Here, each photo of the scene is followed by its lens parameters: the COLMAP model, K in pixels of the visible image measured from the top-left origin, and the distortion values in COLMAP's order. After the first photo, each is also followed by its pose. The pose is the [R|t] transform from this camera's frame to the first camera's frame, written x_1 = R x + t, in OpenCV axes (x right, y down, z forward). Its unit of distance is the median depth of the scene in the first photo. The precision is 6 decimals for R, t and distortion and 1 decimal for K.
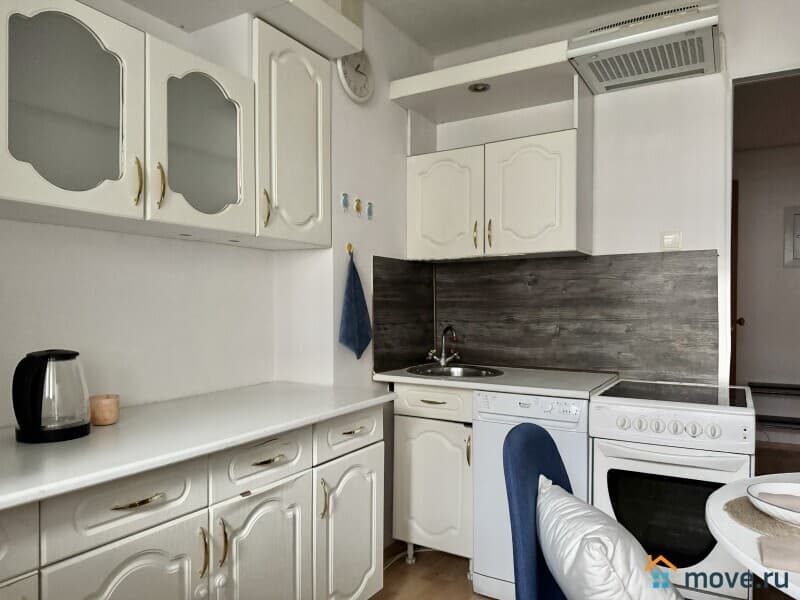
lens RADIAL K [[571.1, 0, 397.5], [0, 571.1, 306.2], [0, 0, 1]] dist [0.099646, -0.196409]
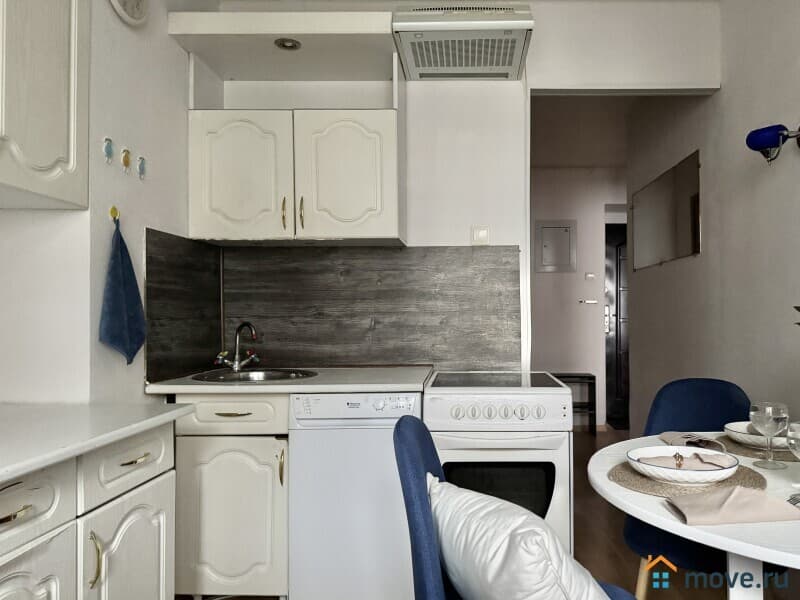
lens RADIAL K [[585.3, 0, 482.9], [0, 585.3, 303.9], [0, 0, 1]] dist [0.060339, -0.090987]
pose [[0.850106, 0.004344, 0.526593, -0.078619], [0.005302, 0.999845, -0.016808, 0.028708], [-0.526585, 0.017081, 0.849951, 0.108845]]
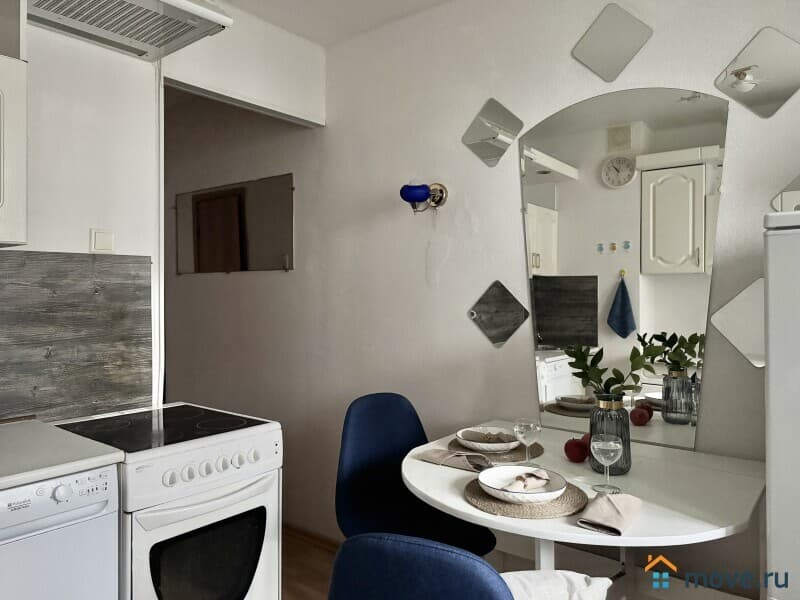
lens RADIAL K [[577.9, 0, 400.7], [0, 577.9, 285.1], [0, 0, 1]] dist [0.044033, -0.004043]
pose [[0.153989, 0.014130, 0.987972, -0.293966], [-0.002780, 0.999900, -0.013868, -0.042273], [-0.988069, -0.000611, 0.154013, 0.467949]]
